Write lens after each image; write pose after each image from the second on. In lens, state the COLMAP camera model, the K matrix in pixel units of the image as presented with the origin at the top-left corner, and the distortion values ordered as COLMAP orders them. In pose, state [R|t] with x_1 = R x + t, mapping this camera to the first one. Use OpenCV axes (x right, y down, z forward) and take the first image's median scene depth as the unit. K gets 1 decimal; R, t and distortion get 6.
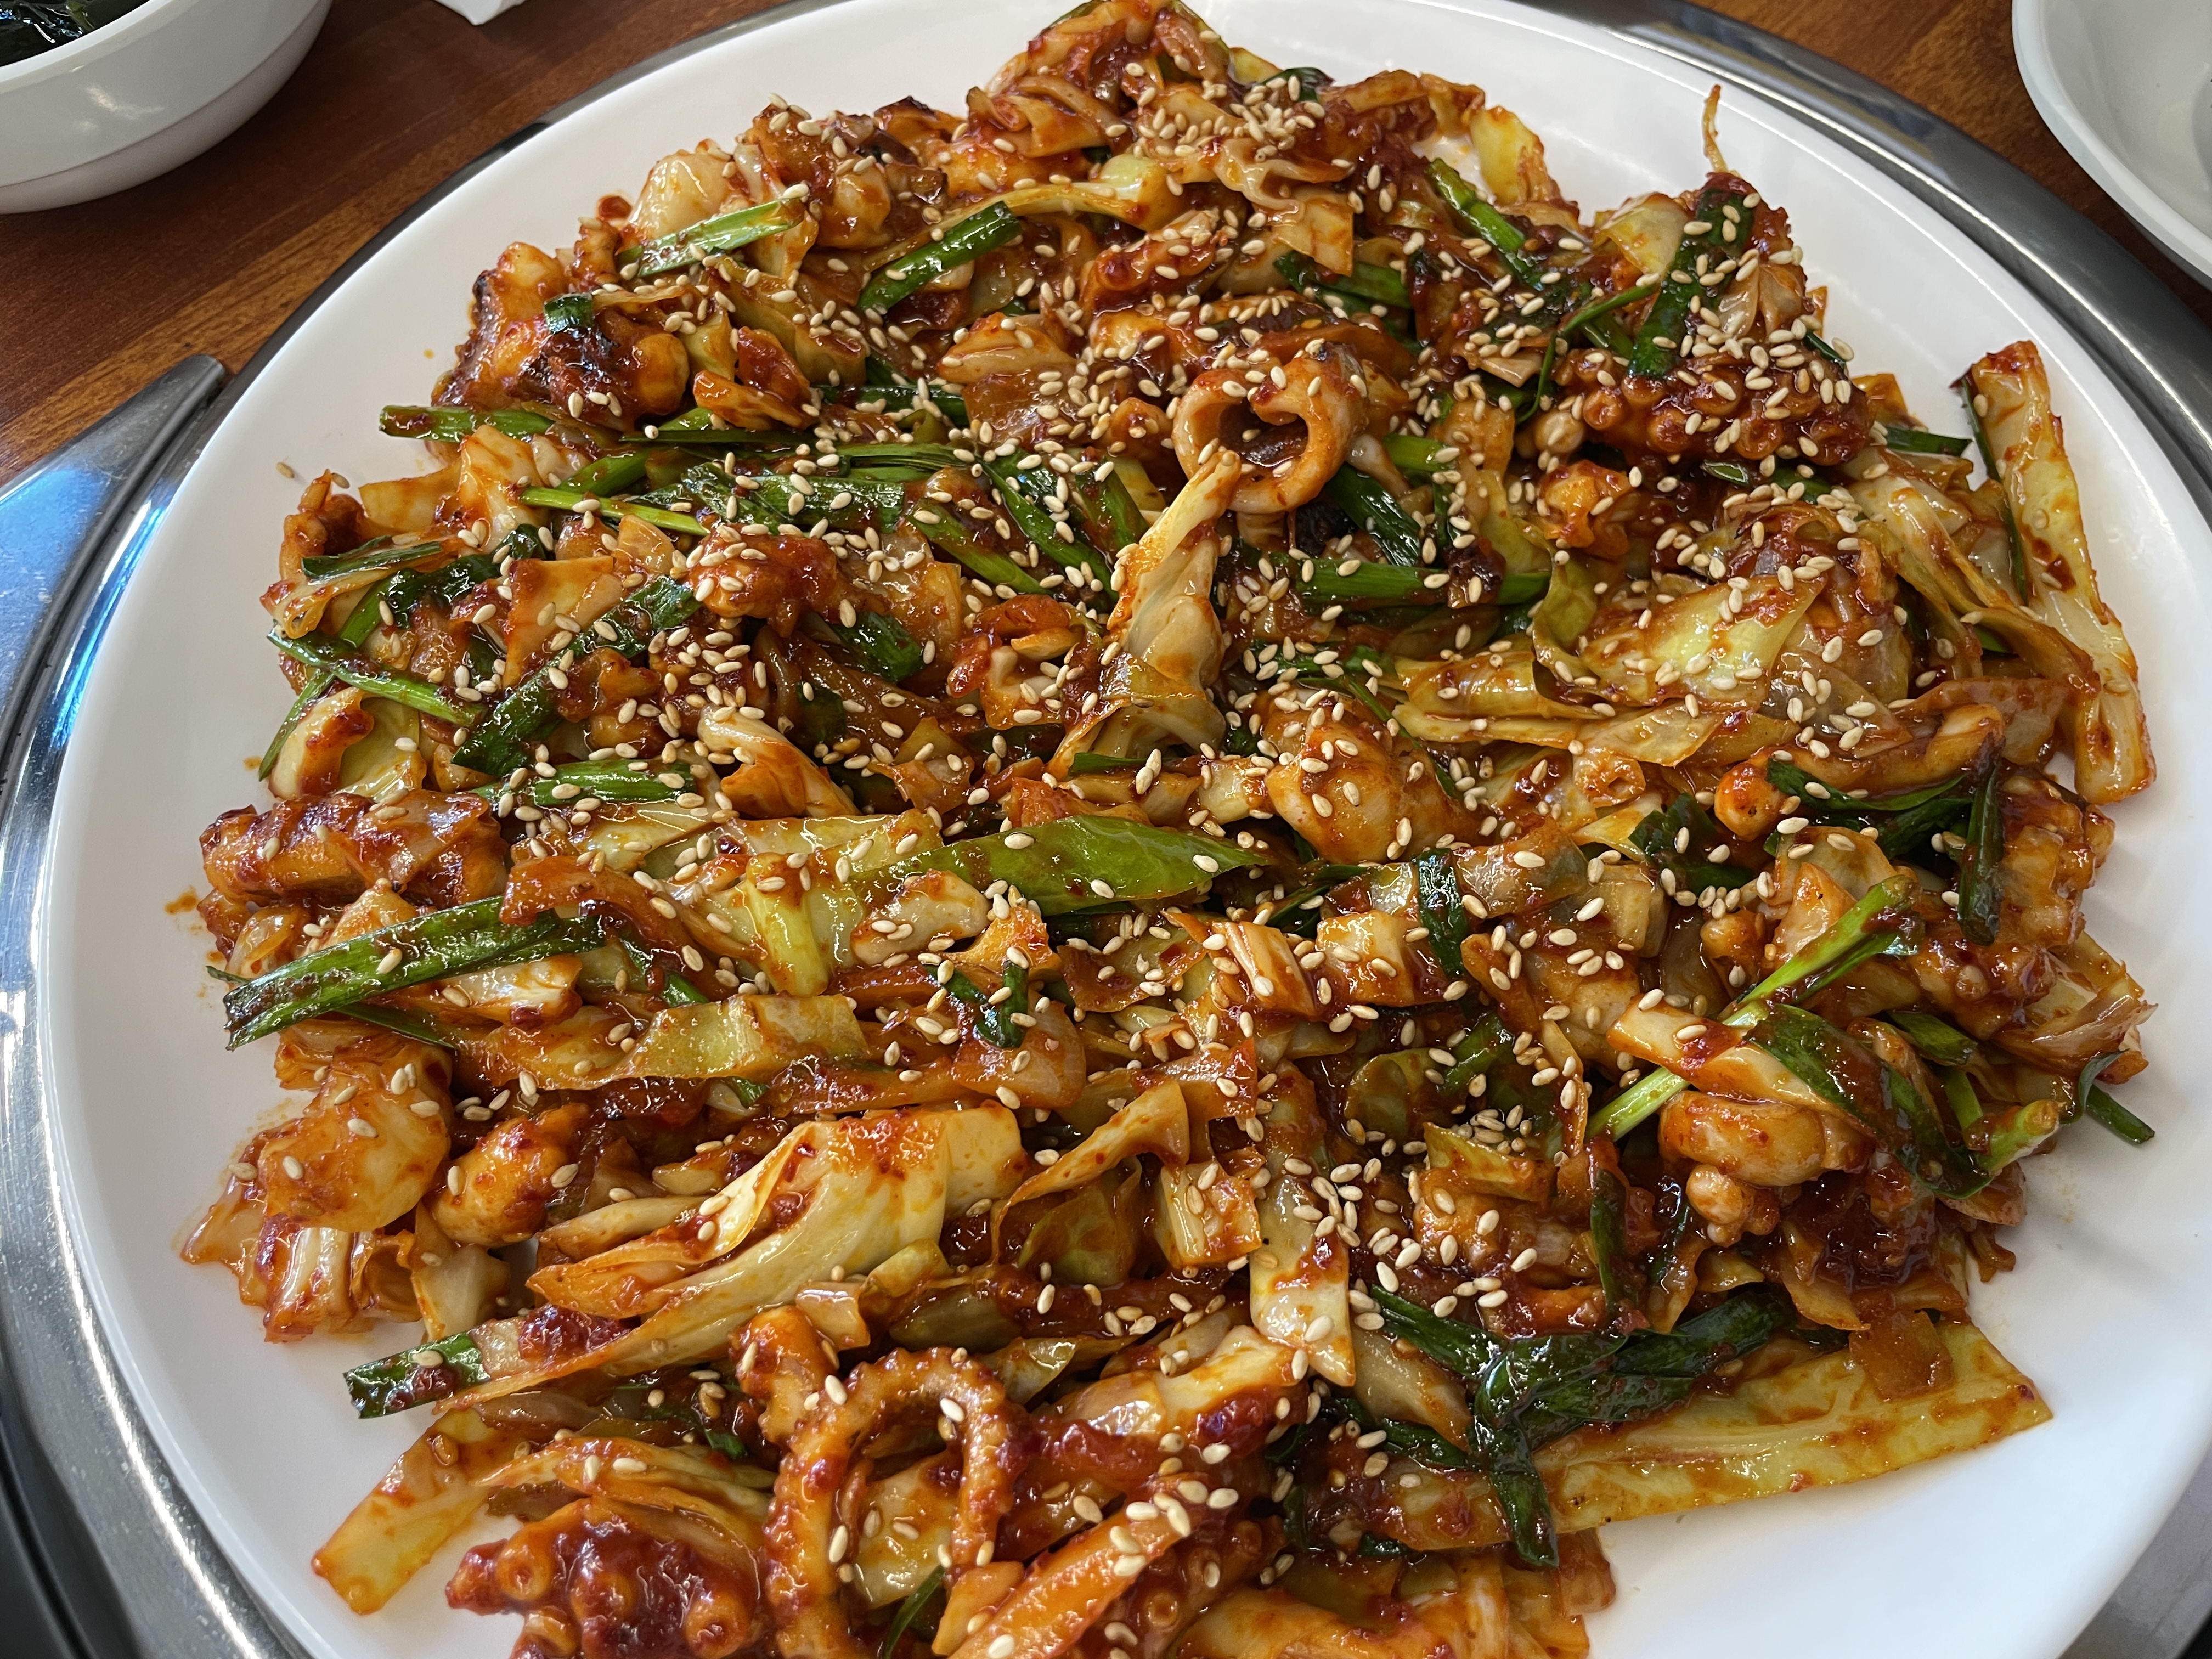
lens RADIAL K [[1688.1, 0, 1101.8], [0, 1688.1, 796.7], [0, 0, 1]] dist [0.101181, -0.178061]
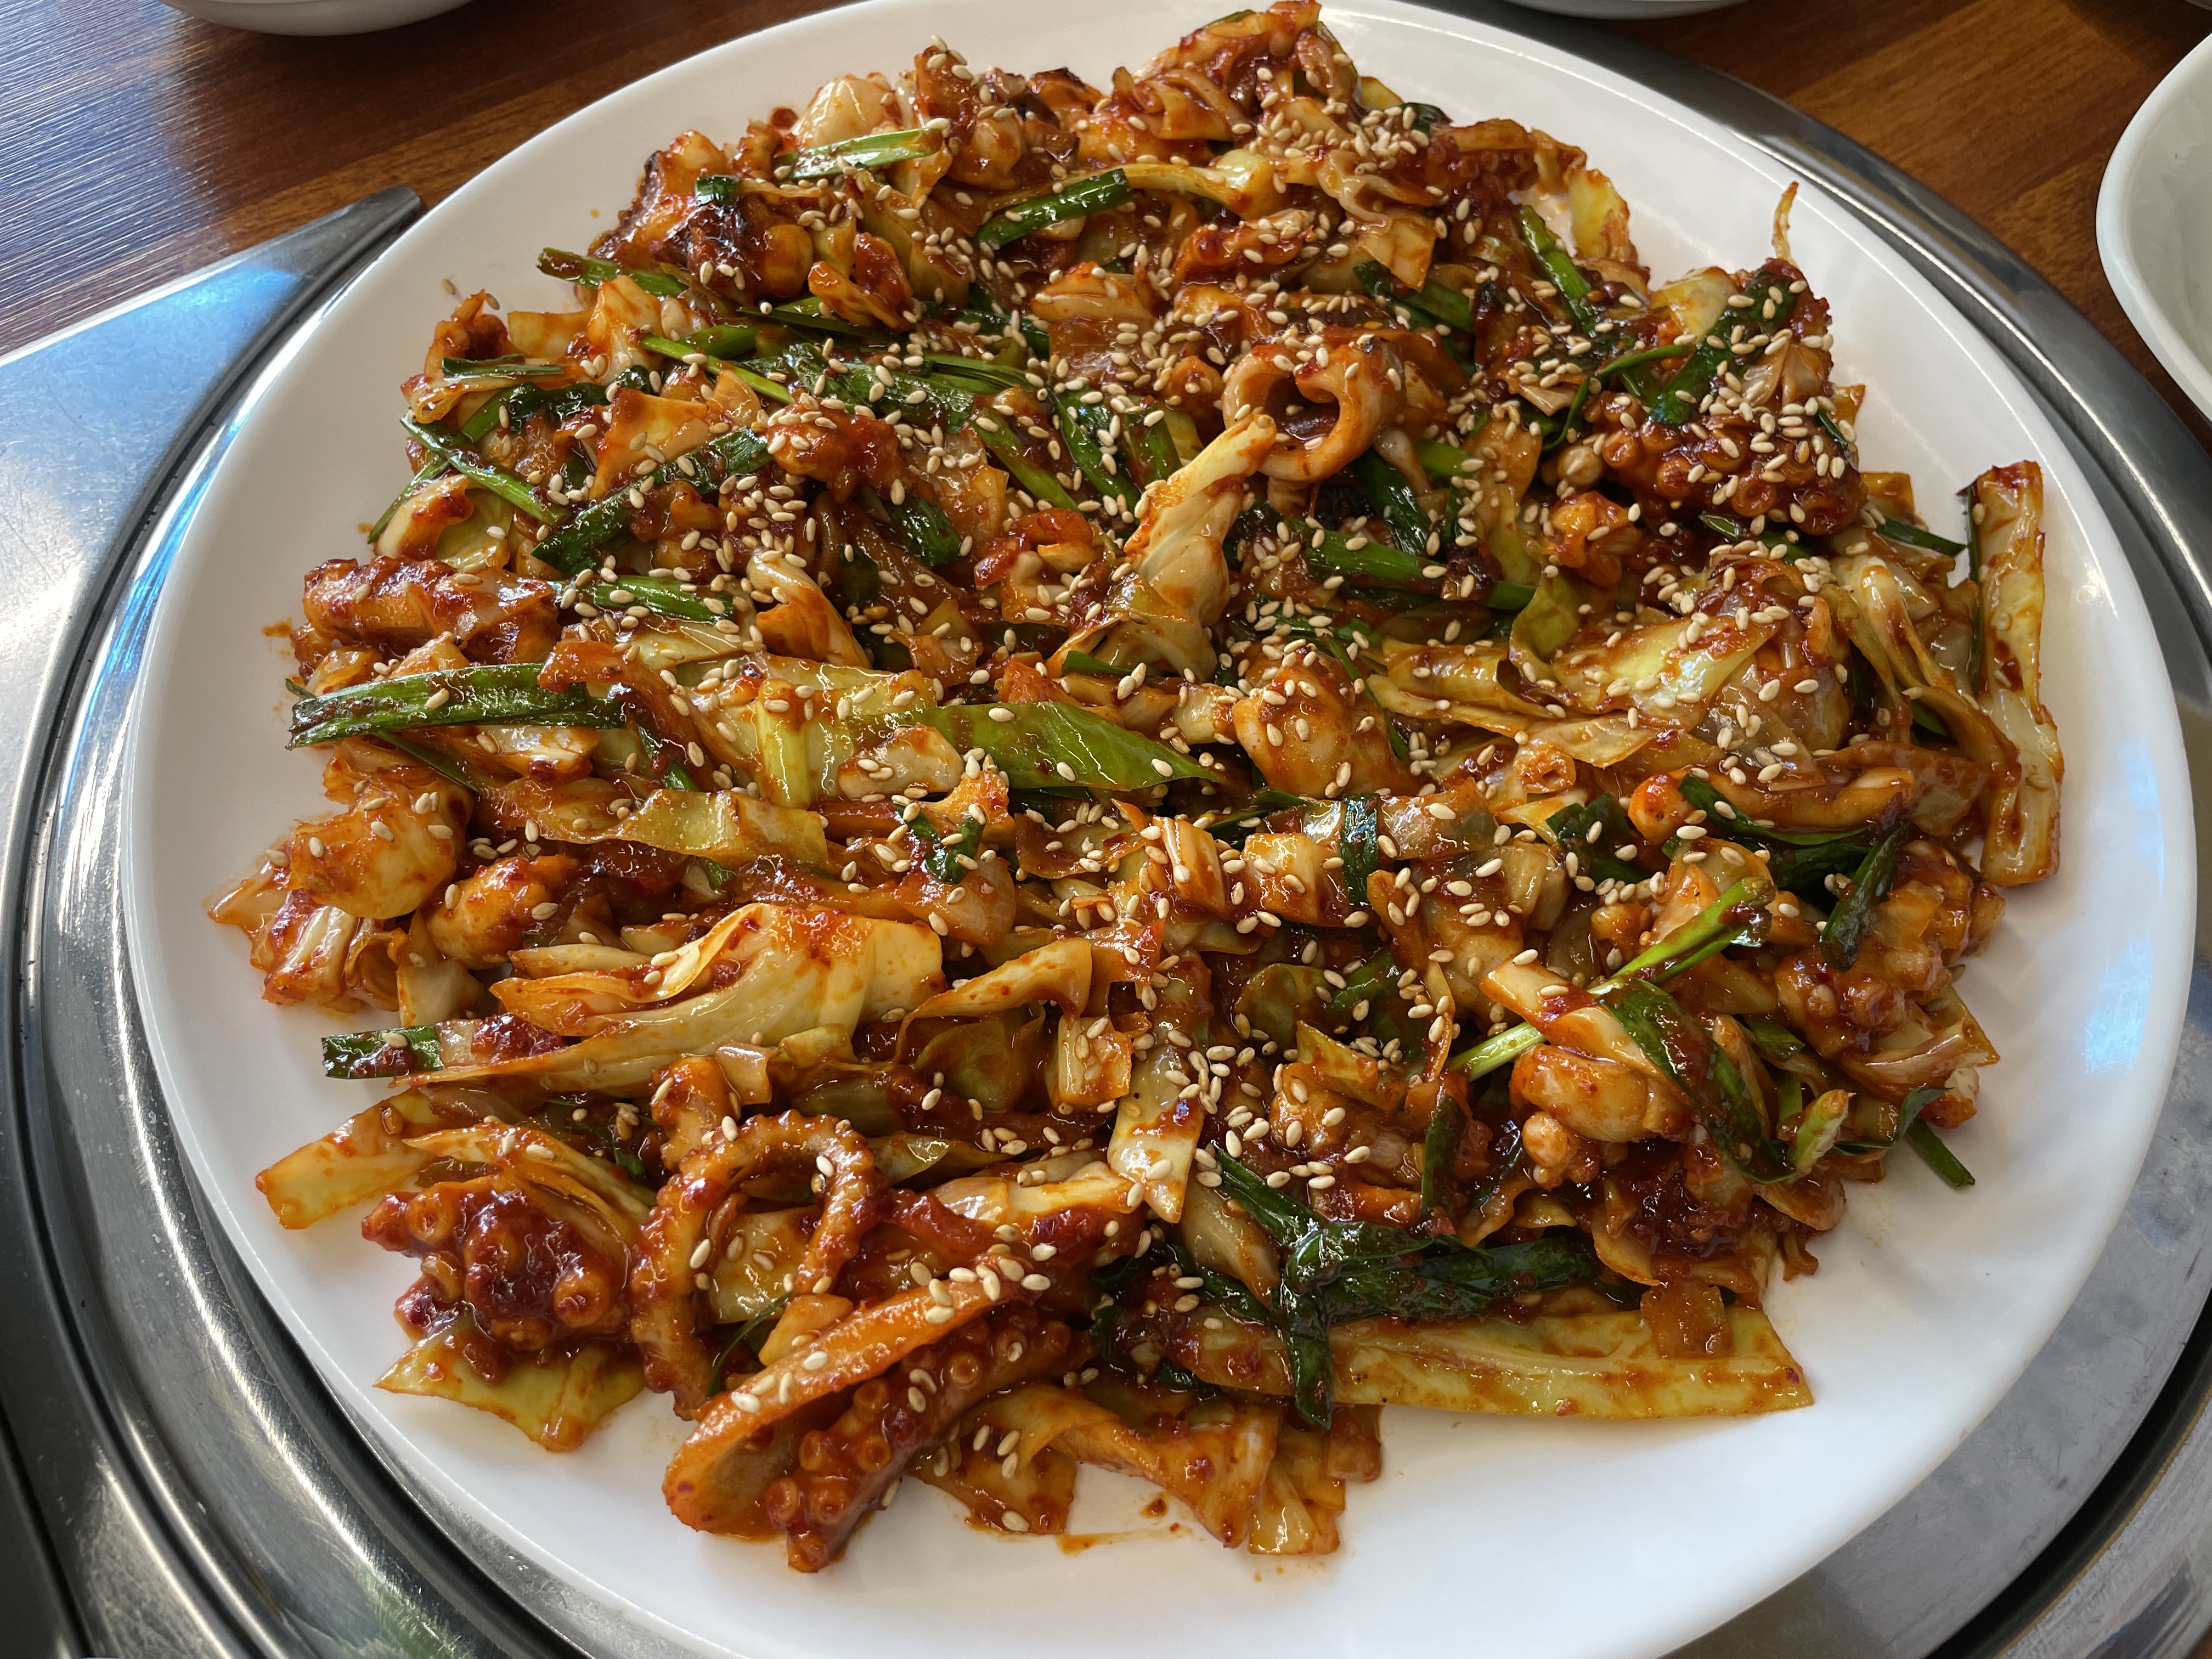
lens RADIAL K [[1688.1, 0, 1101.8], [0, 1688.1, 796.7], [0, 0, 1]] dist [0.101181, -0.178061]
pose [[0.977876, 0.199366, -0.063332, 0.092363], [-0.201049, 0.979349, -0.021347, 0.085621], [0.057768, 0.033608, 0.997764, -0.099825]]
